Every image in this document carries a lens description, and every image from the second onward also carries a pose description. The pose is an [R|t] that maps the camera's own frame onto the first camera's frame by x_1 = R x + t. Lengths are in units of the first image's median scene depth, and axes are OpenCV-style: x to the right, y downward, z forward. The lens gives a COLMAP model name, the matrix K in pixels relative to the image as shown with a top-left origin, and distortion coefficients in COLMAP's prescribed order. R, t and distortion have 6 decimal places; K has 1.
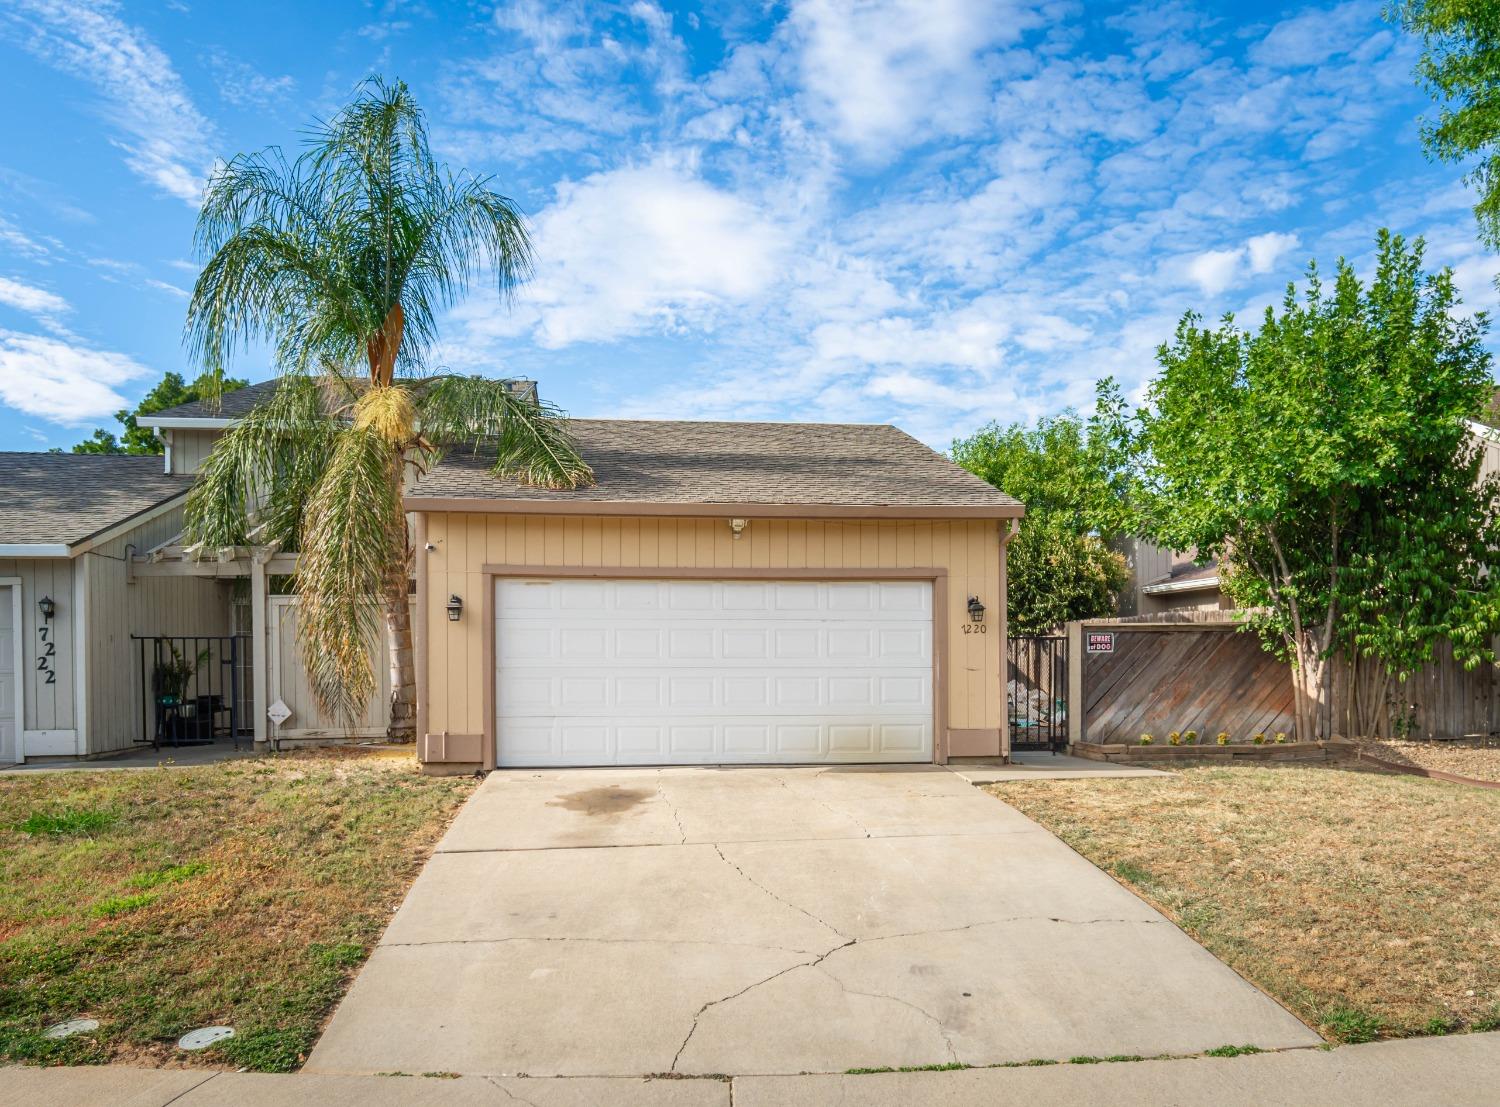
lens RADIAL K [[1163.1, 0, 722.9], [0, 1163.1, 686.1], [0, 0, 1]] dist [0.004817, -0.009770]
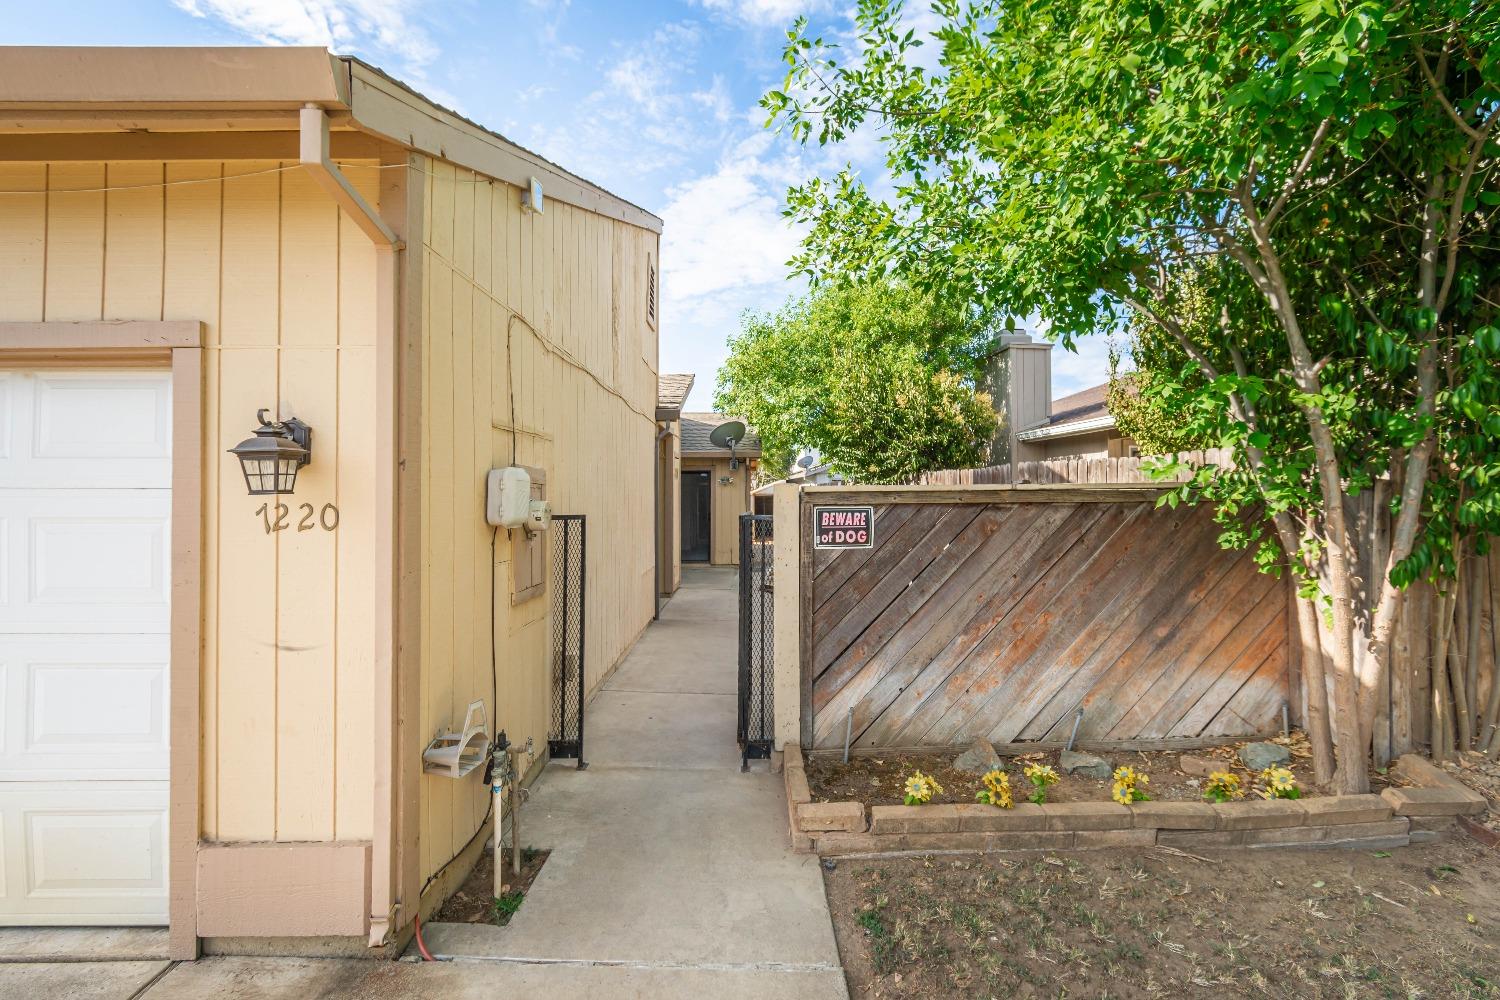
lens RADIAL K [[662.7, 0, 745.9], [0, 662.7, 495.8], [0, 0, 1]] dist [0.006052, -0.000618]
pose [[0.995690, 0.002240, -0.092718, 0.306093], [-0.003516, 0.999901, -0.013598, -0.045850], [0.092679, 0.013865, 0.995600, 0.725383]]
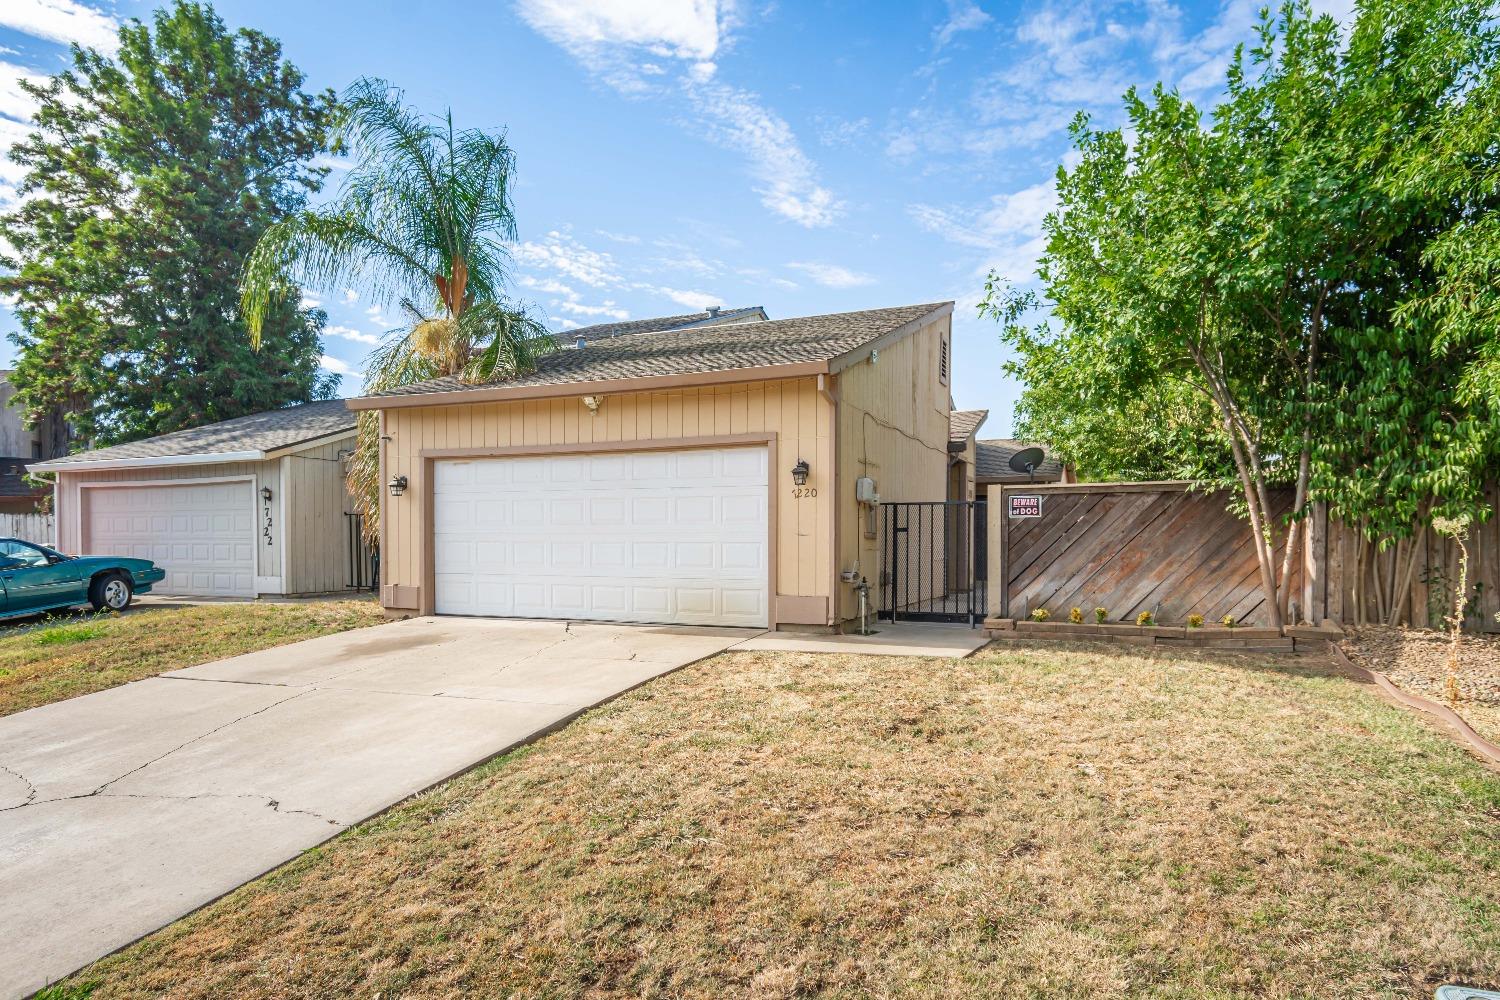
lens RADIAL K [[879.8, 0, 738.3], [0, 879.8, 559.8], [0, 0, 1]] dist [-0.001341, 0.003641]
pose [[0.874509, 0.013301, -0.484827, 0.456040], [-0.012159, 0.999911, 0.005502, 0.002963], [0.484857, 0.001083, 0.874593, 0.287789]]
